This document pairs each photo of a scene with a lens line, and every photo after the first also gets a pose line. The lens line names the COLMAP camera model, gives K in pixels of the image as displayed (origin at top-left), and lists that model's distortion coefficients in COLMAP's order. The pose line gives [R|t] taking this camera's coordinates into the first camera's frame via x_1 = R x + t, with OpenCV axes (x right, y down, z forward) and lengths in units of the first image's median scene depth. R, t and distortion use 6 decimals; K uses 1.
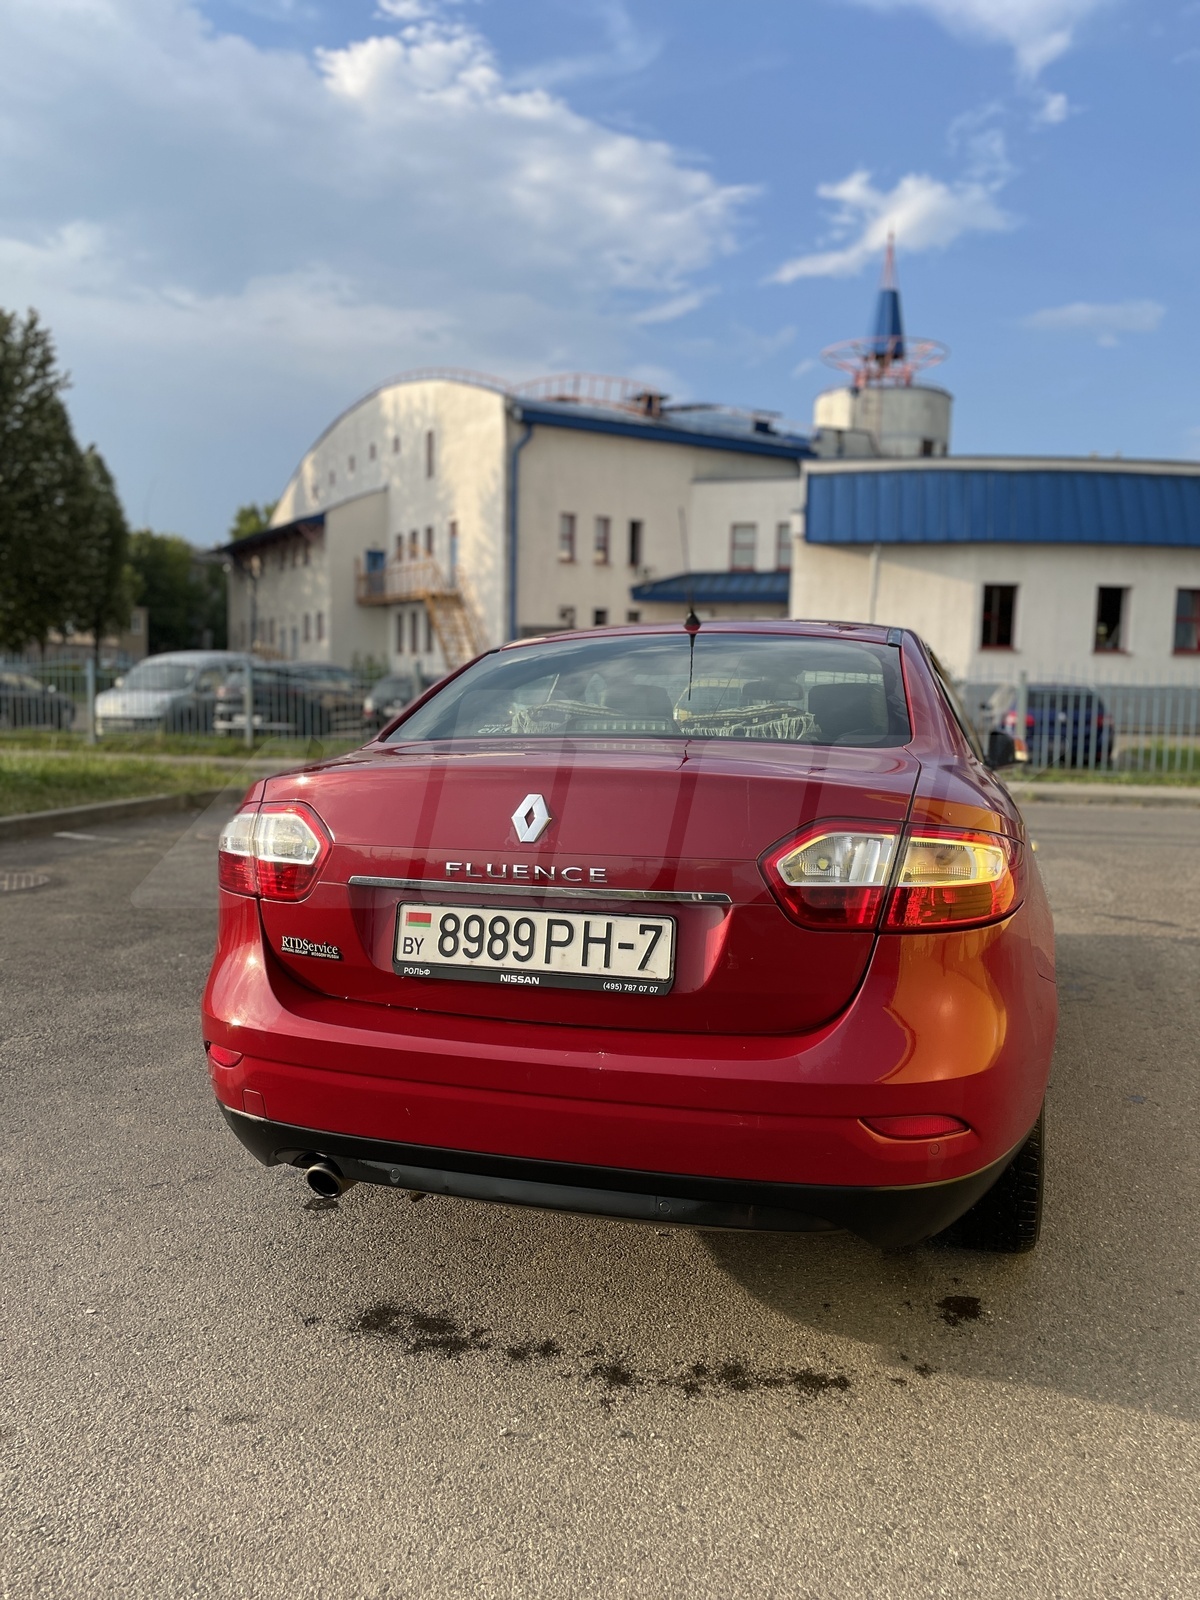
lens RADIAL K [[1250.2, 0, 608.4], [0, 1250.2, 793.2], [0, 0, 1]] dist [0.071652, -0.096080]
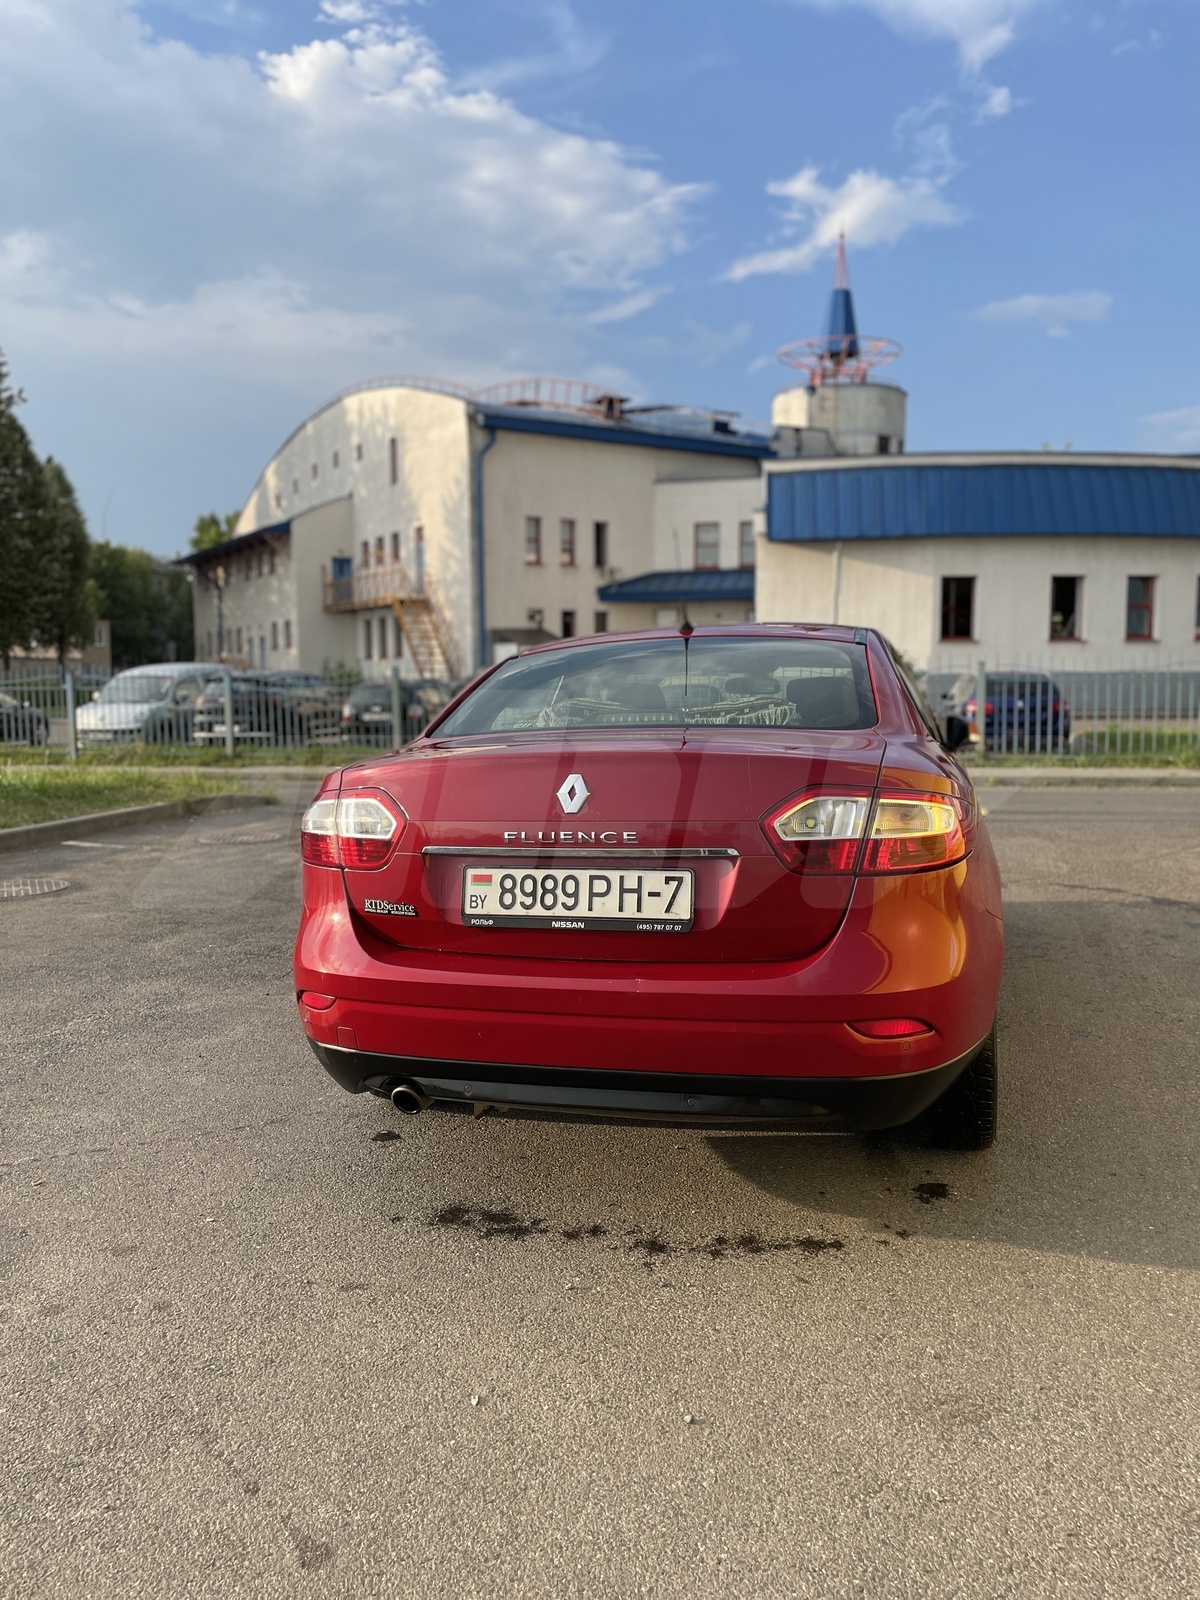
lens RADIAL K [[1250.2, 0, 615.3], [0, 1250.2, 787.7], [0, 0, 1]] dist [0.071652, -0.096080]
pose [[0.999103, -0.029797, 0.030100, -0.051204], [0.029921, 0.999545, -0.003686, 0.017747], [-0.029976, 0.004583, 0.999540, -0.206829]]
